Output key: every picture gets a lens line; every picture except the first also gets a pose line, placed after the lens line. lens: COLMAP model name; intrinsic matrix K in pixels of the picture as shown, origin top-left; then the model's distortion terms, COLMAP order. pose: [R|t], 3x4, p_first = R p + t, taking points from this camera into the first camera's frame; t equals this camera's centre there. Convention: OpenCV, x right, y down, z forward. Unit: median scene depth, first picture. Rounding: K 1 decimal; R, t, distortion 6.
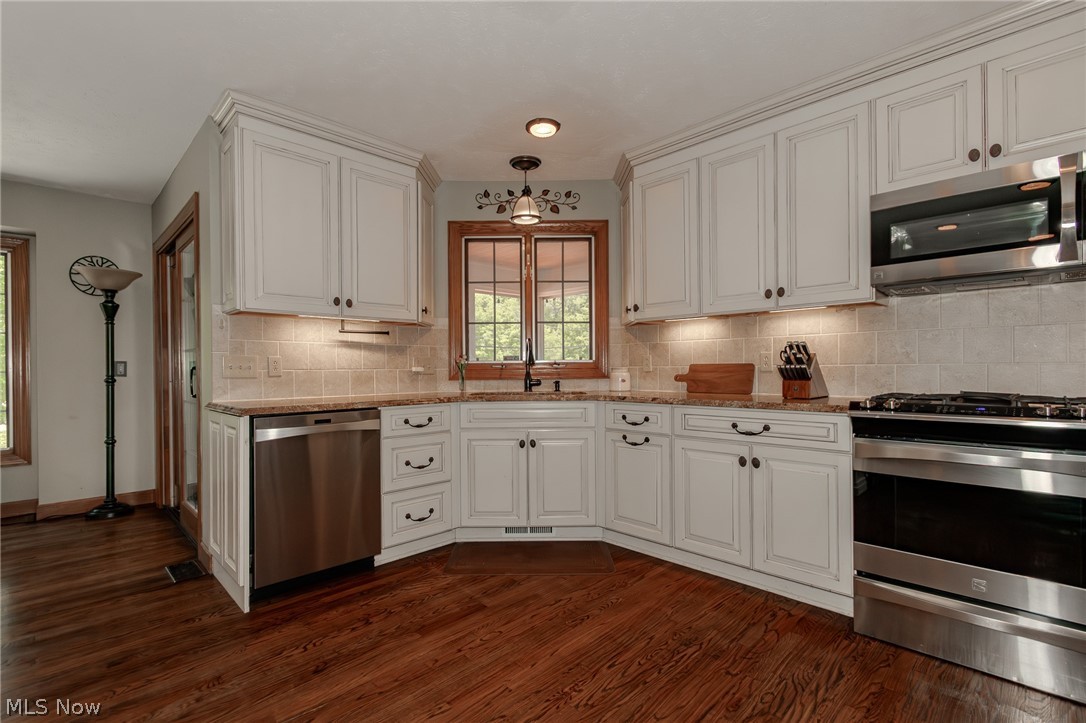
lens RADIAL K [[505.4, 0, 535.6], [0, 505.4, 366.6], [0, 0, 1]] dist [0.011668, -0.002896]
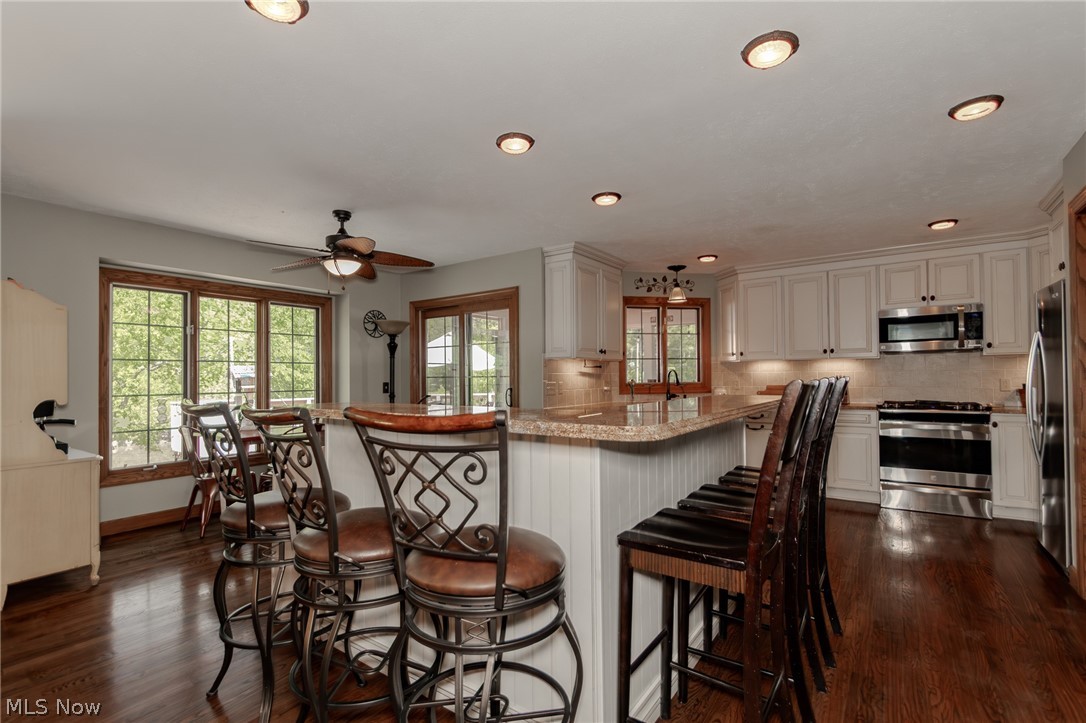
lens RADIAL K [[505.4, 0, 531.9], [0, 505.4, 368.8], [0, 0, 1]] dist [0.011668, -0.002896]
pose [[0.983568, 0.003212, 0.180508, -0.861277], [-0.000797, 0.999909, -0.013452, -0.039236], [-0.180534, 0.013087, 0.983482, -0.625895]]
